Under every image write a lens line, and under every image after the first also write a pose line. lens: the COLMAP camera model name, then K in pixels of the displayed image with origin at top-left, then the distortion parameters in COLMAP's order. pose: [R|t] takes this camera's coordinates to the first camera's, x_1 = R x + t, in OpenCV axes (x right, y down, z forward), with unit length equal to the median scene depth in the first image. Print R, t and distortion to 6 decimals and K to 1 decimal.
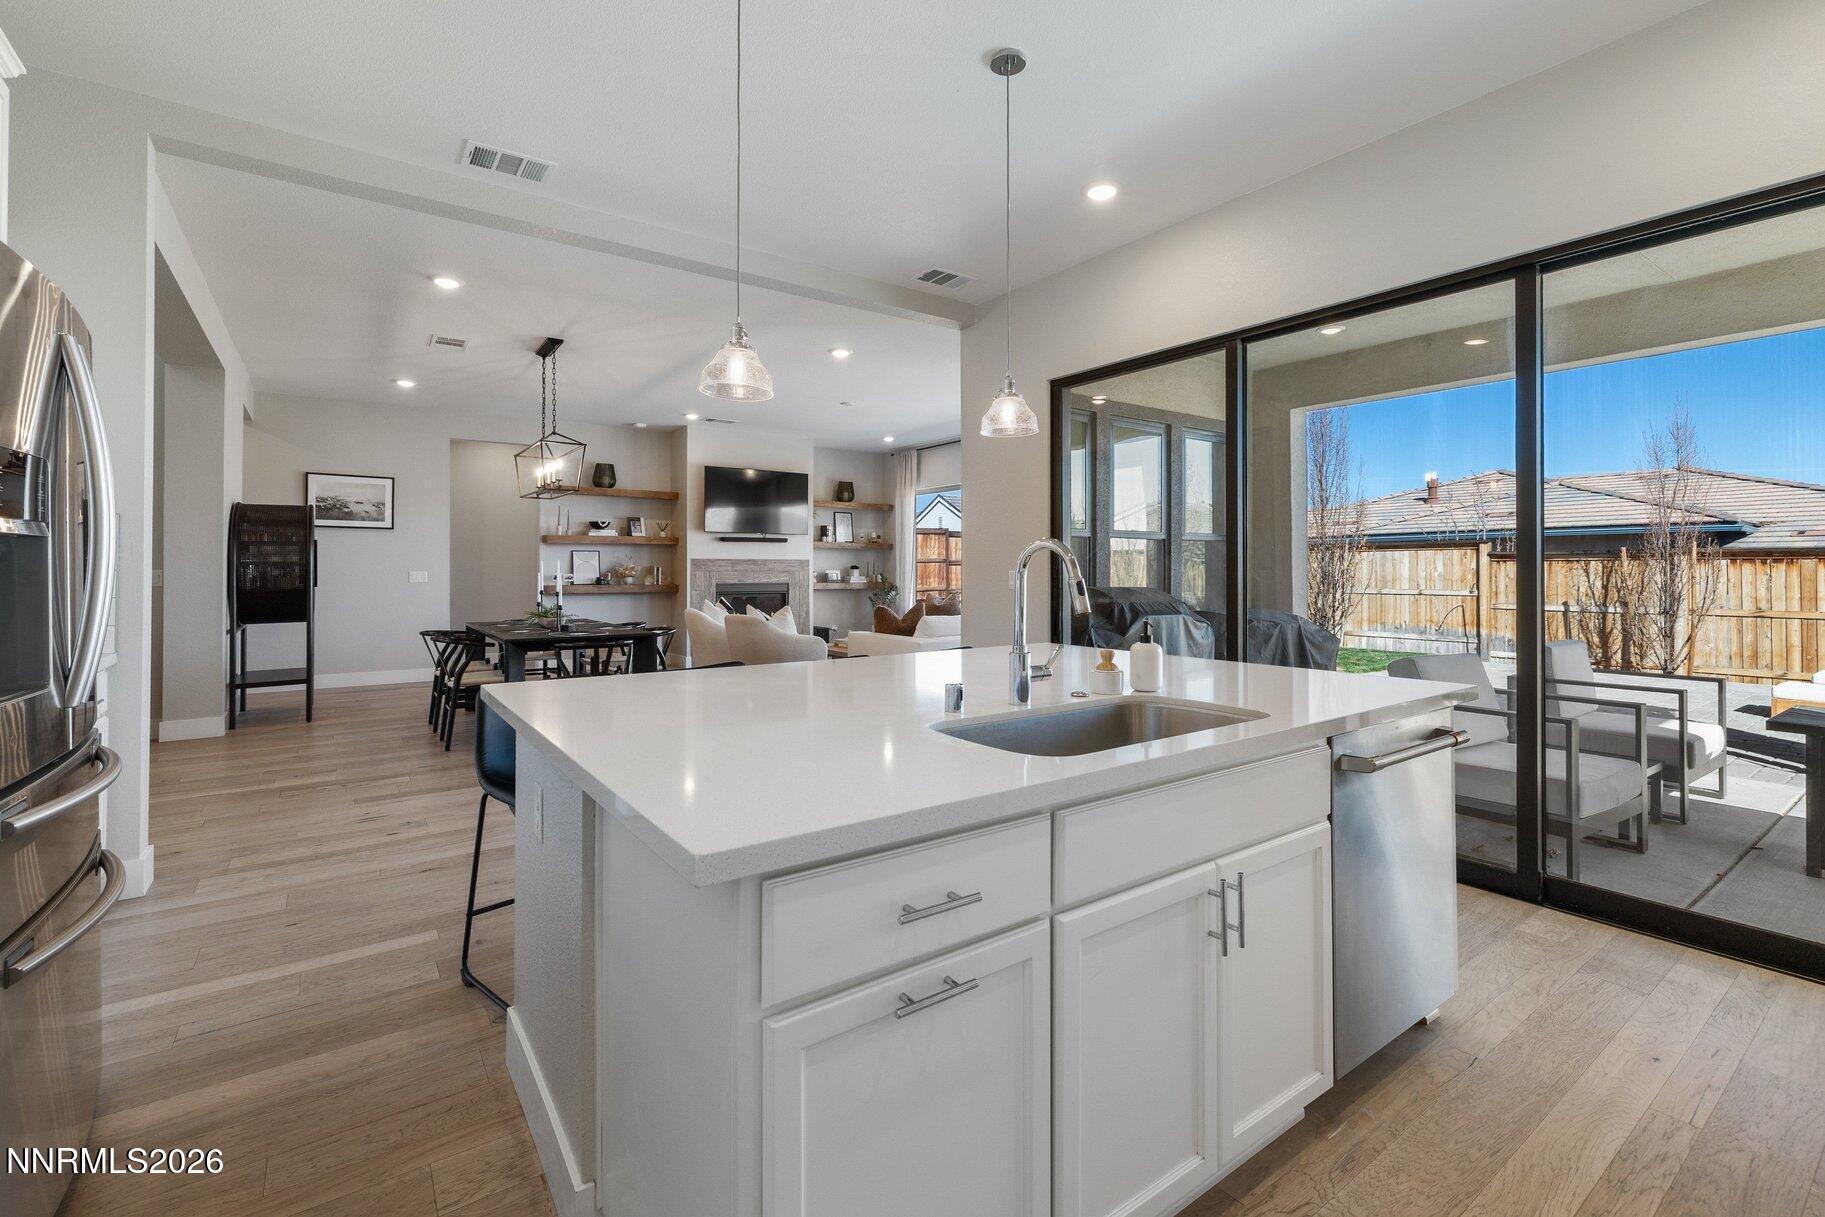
lens RADIAL K [[795.4, 0, 895.2], [0, 795.4, 558.1], [0, 0, 1]] dist [0.001171, 0.000074]
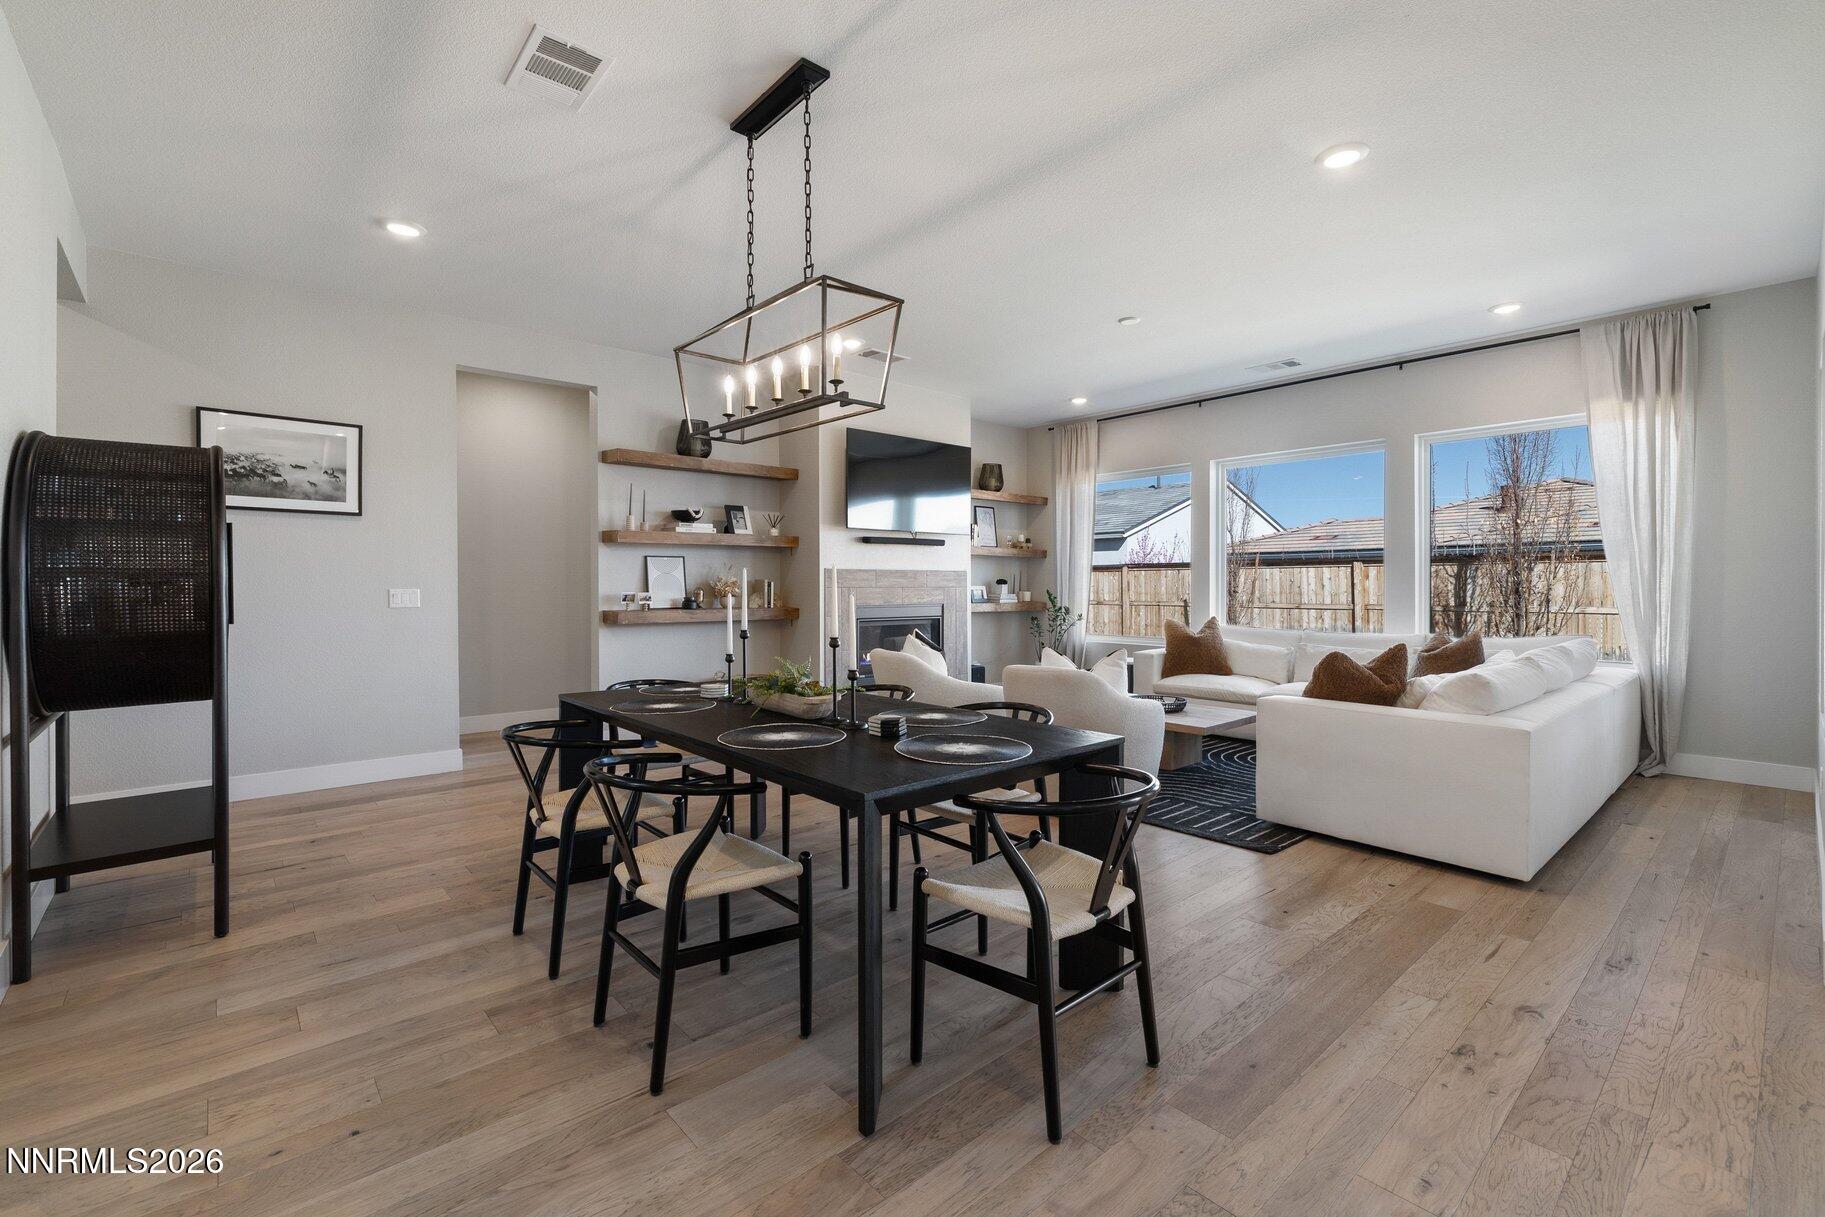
lens RADIAL K [[818.0, 0, 920.9], [0, 818.0, 581.3], [0, 0, 1]] dist [0.000413, -0.000171]
pose [[0.995091, 0.000121, 0.098964, -0.252591], [-0.001246, 0.999935, 0.011302, 0.003463], [-0.098956, -0.011370, 0.995027, 0.327809]]
